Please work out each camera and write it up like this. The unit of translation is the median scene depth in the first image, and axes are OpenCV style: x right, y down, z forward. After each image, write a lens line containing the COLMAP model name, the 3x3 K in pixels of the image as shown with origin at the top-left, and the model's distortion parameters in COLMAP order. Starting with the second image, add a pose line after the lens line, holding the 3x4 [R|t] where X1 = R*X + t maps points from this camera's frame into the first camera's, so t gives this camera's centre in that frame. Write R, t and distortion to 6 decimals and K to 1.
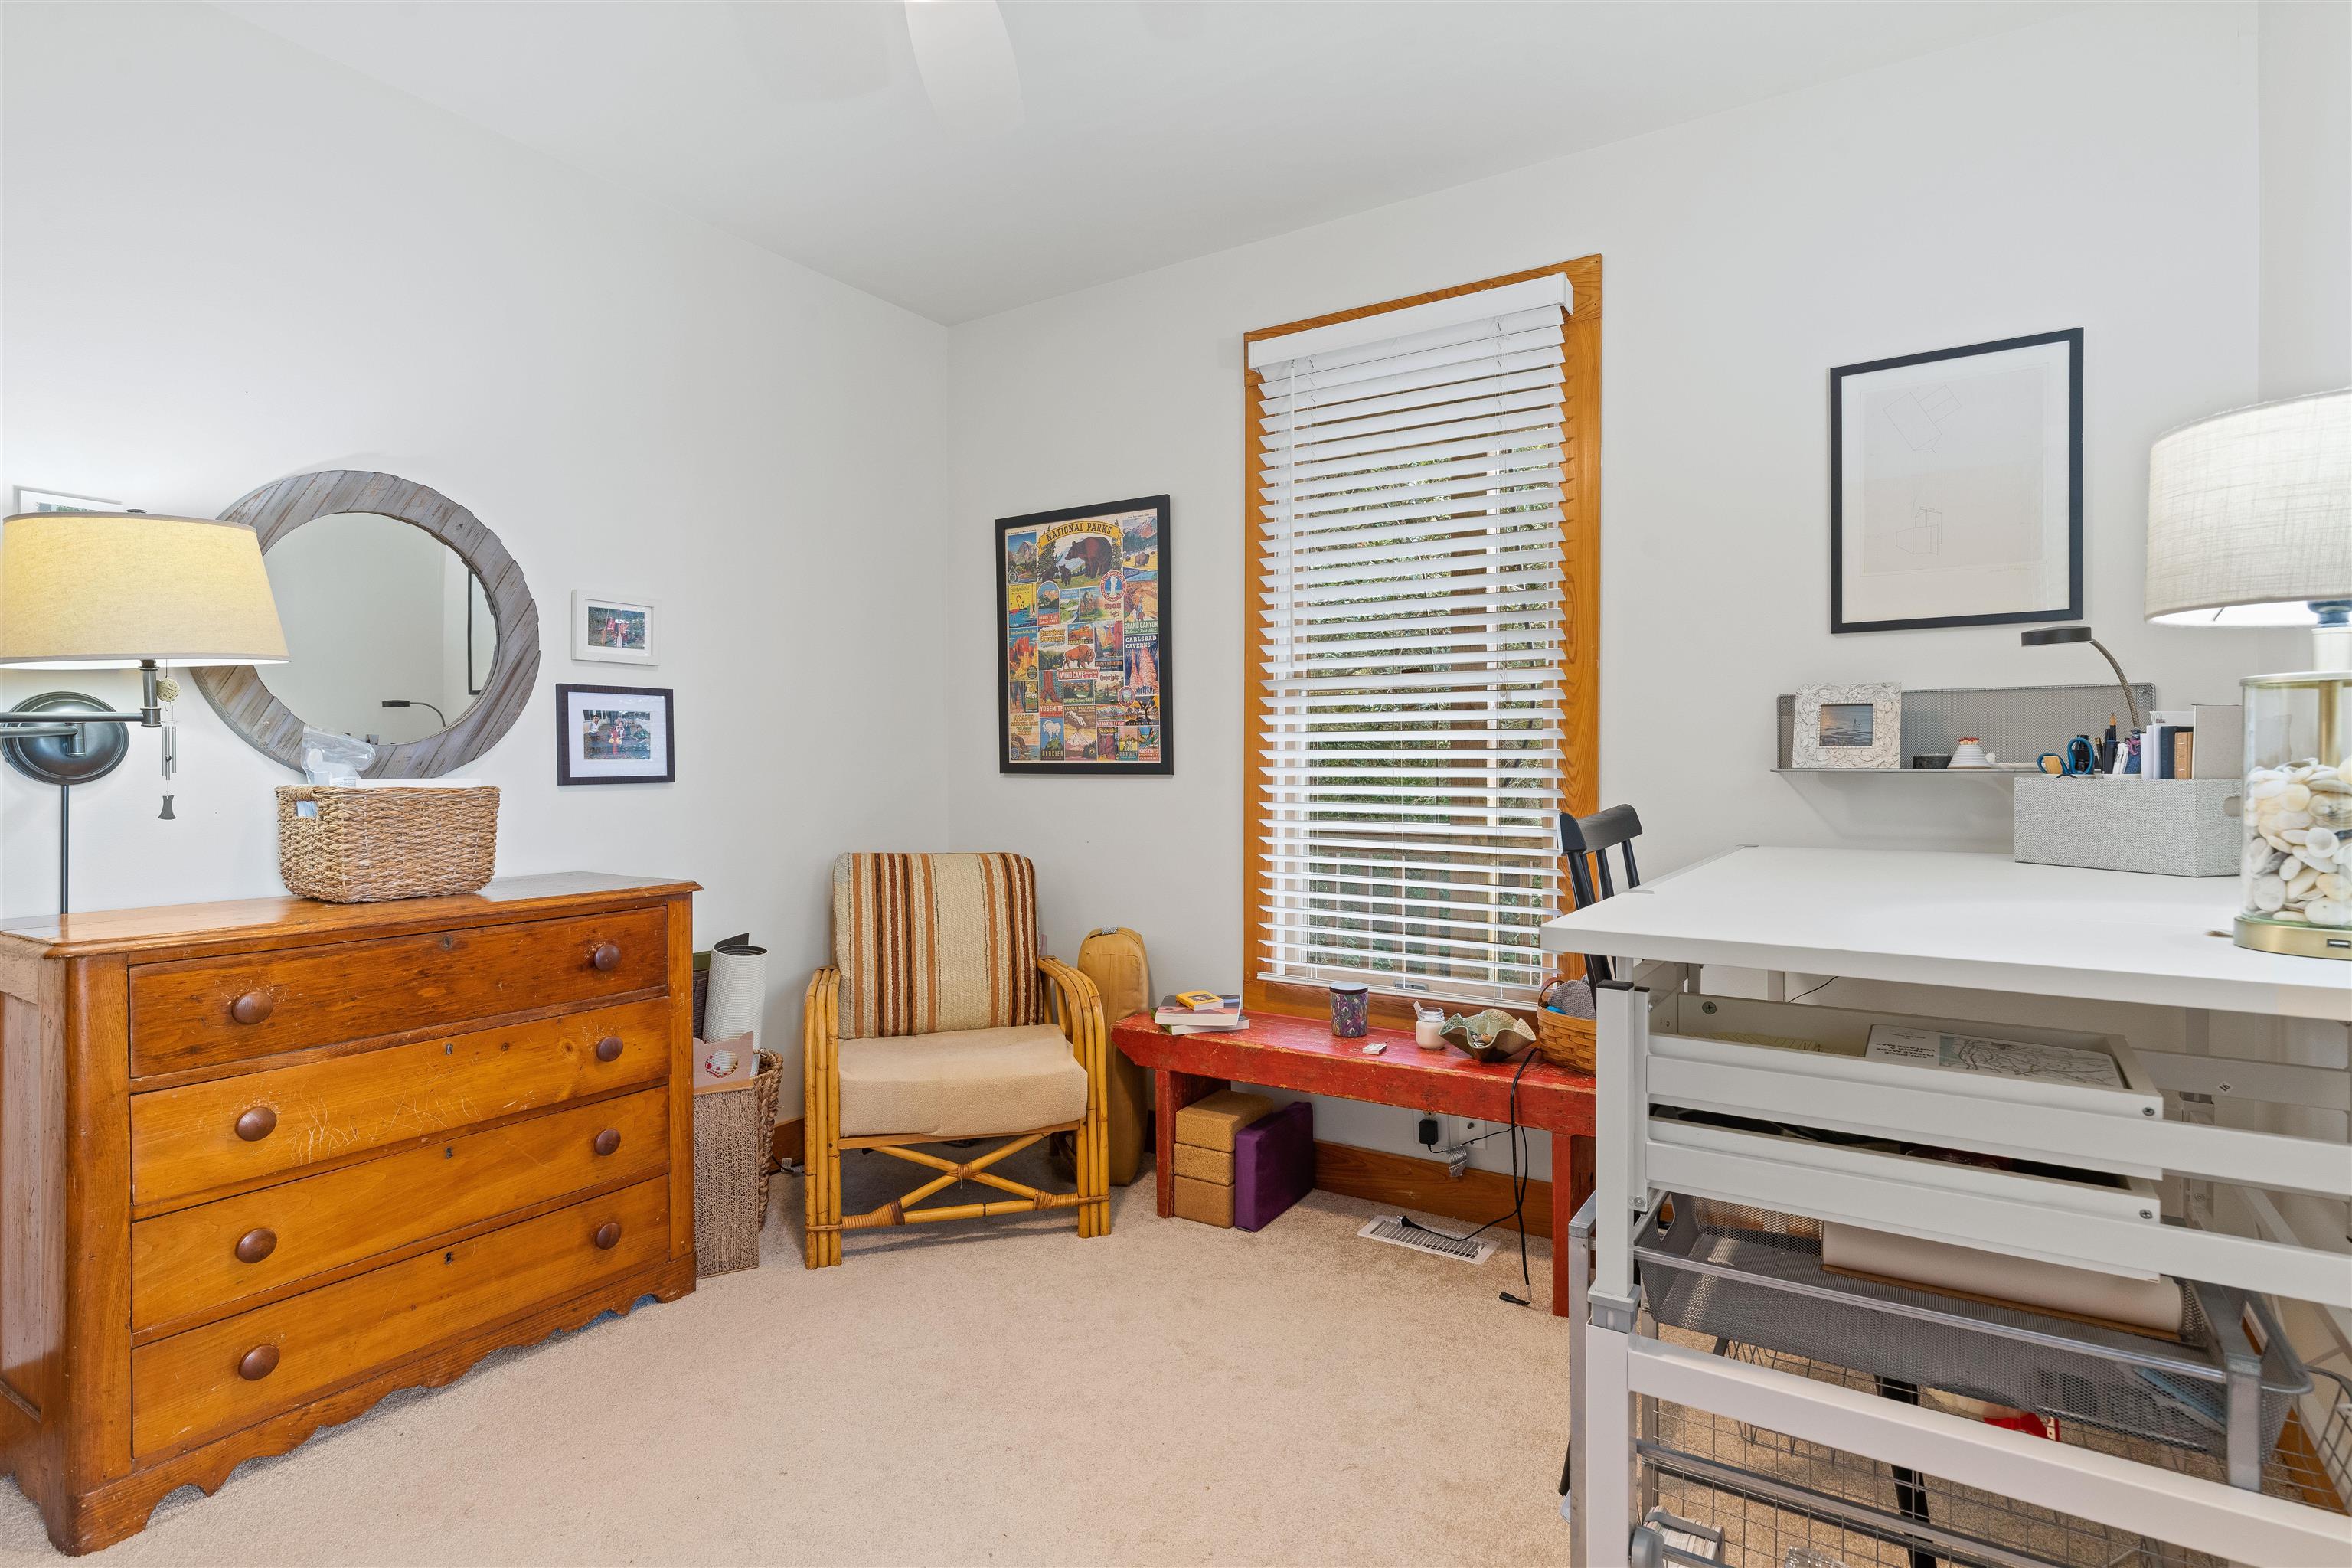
lens RADIAL K [[1165.6, 0, 1185.5], [0, 1165.6, 779.5], [0, 0, 1]] dist [0.000903, 0.000166]
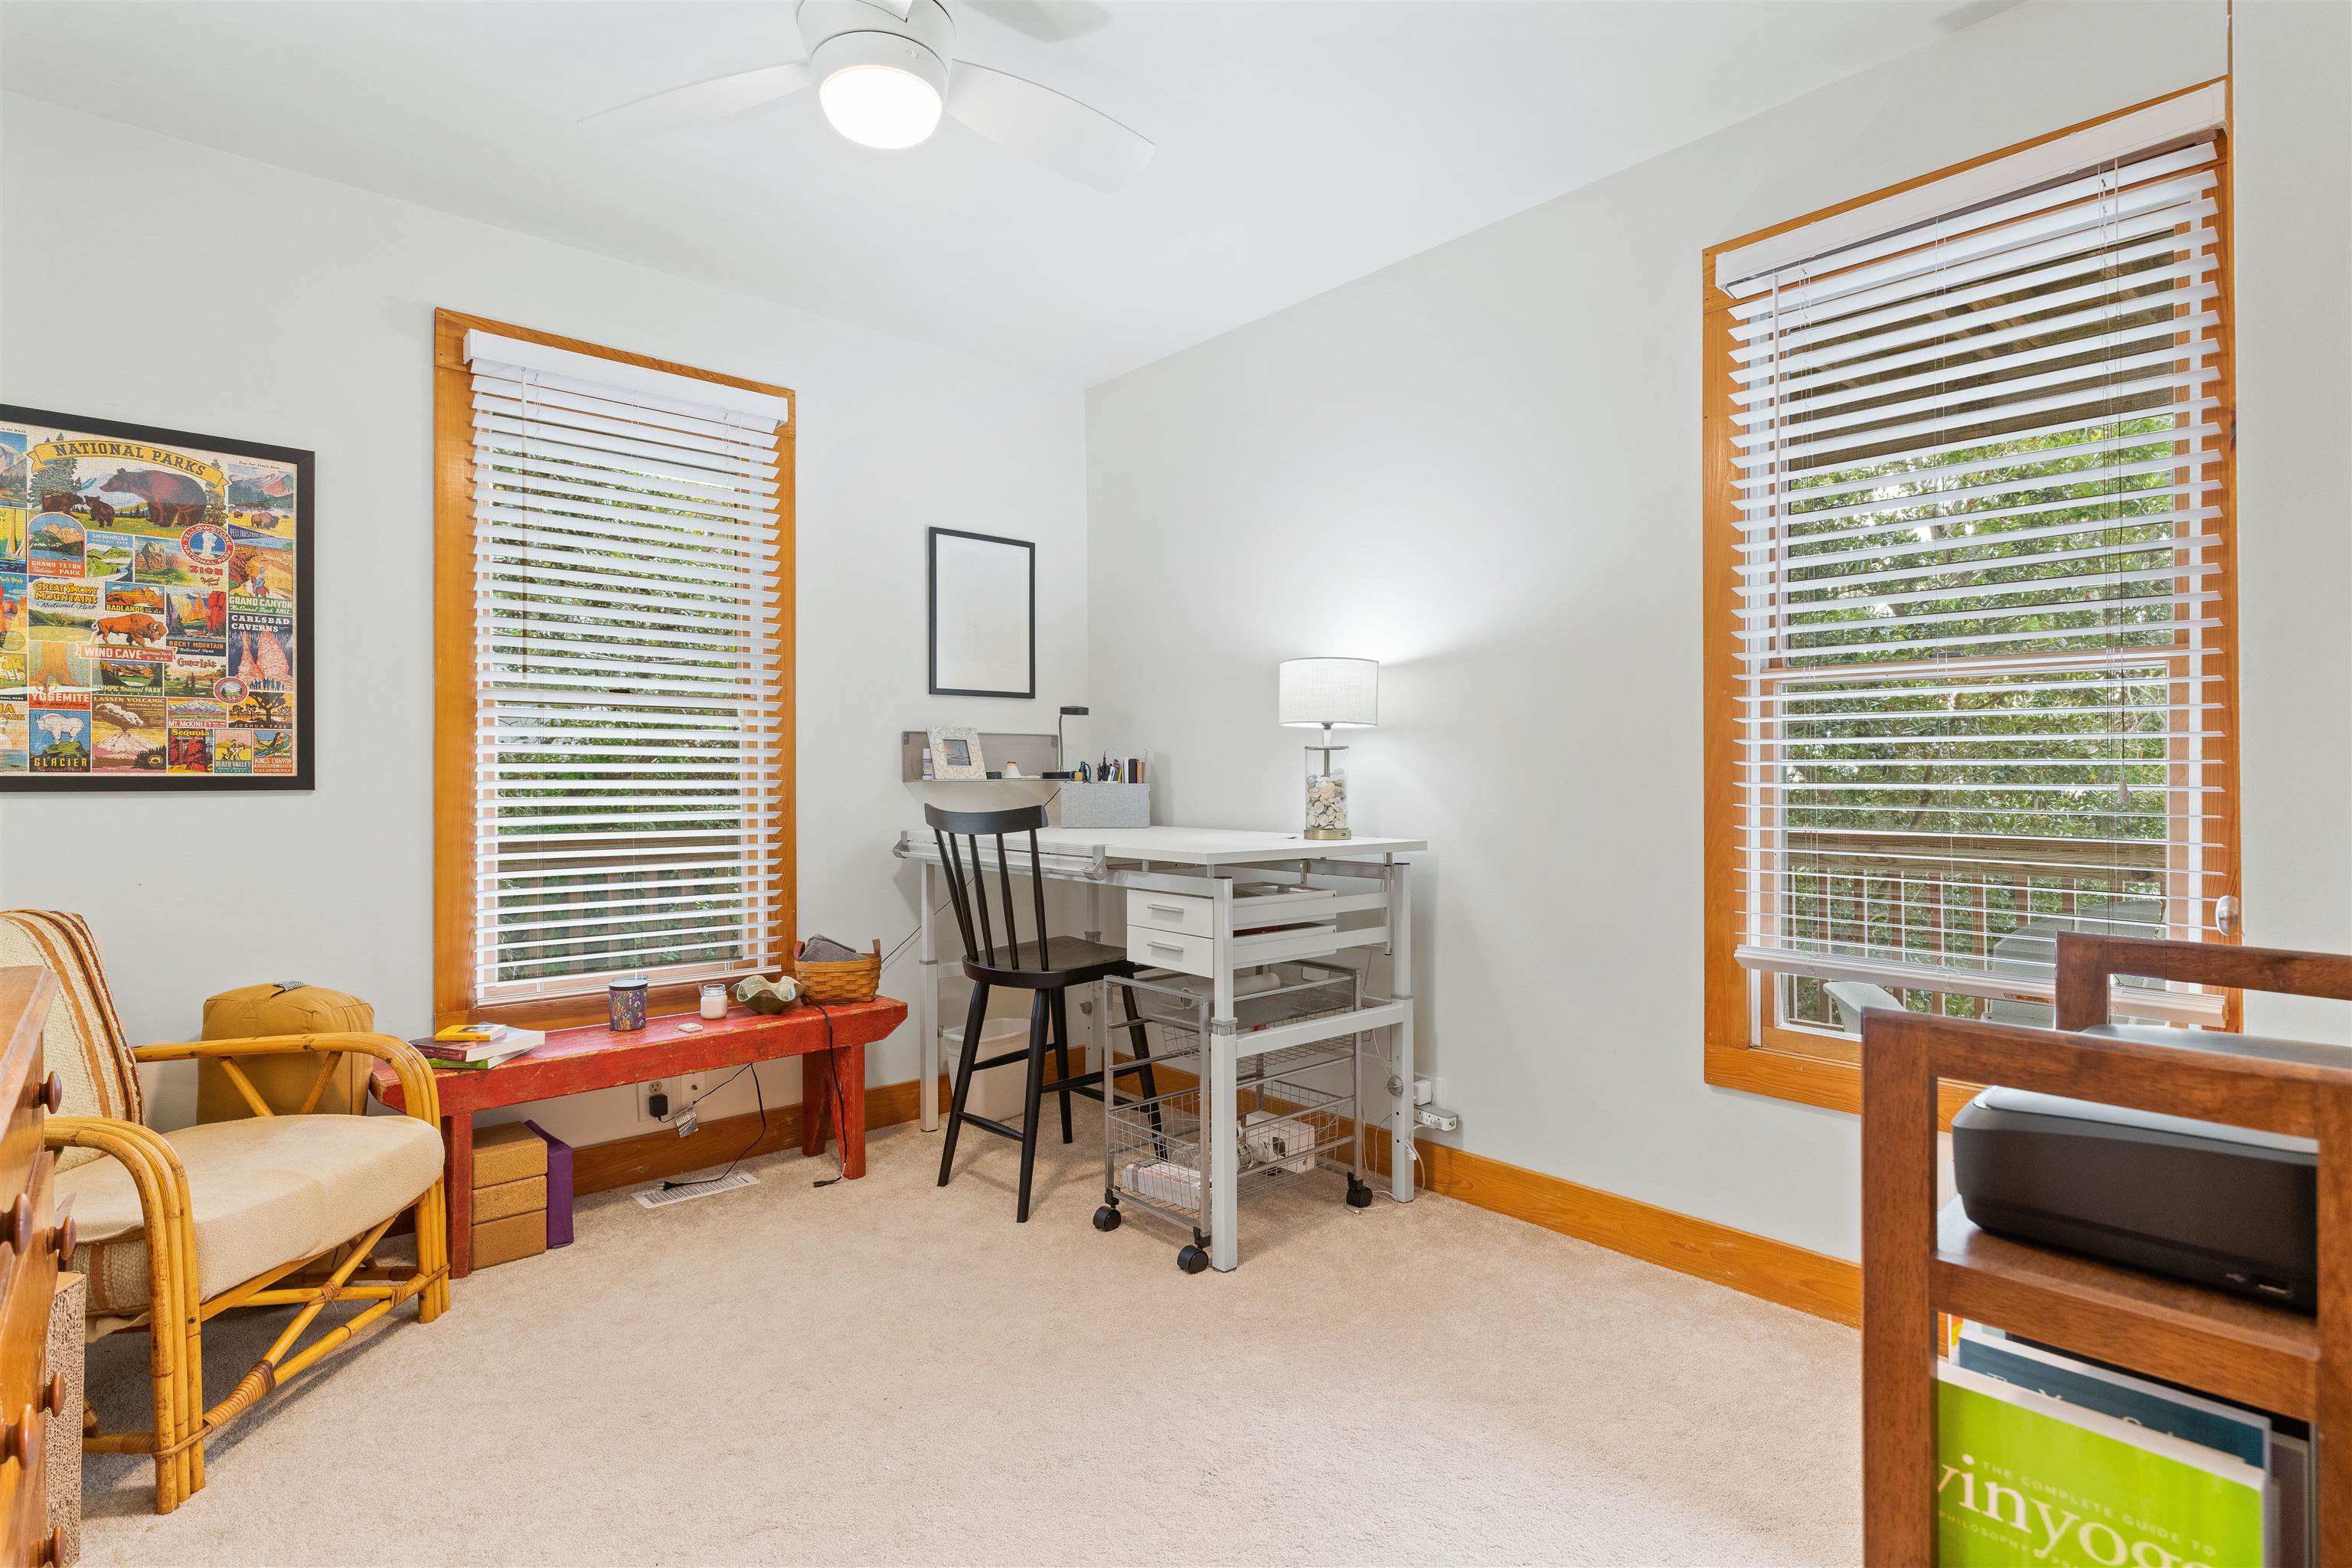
lens RADIAL K [[1165.6, 0, 1191.0], [0, 1165.6, 781.6], [0, 0, 1]] dist [0.000903, 0.000166]
pose [[0.266464, -0.002879, 0.963841, -0.636181], [0.014423, 0.999895, -0.001001, -0.000217], [-0.963737, 0.014168, 0.266478, 0.177673]]
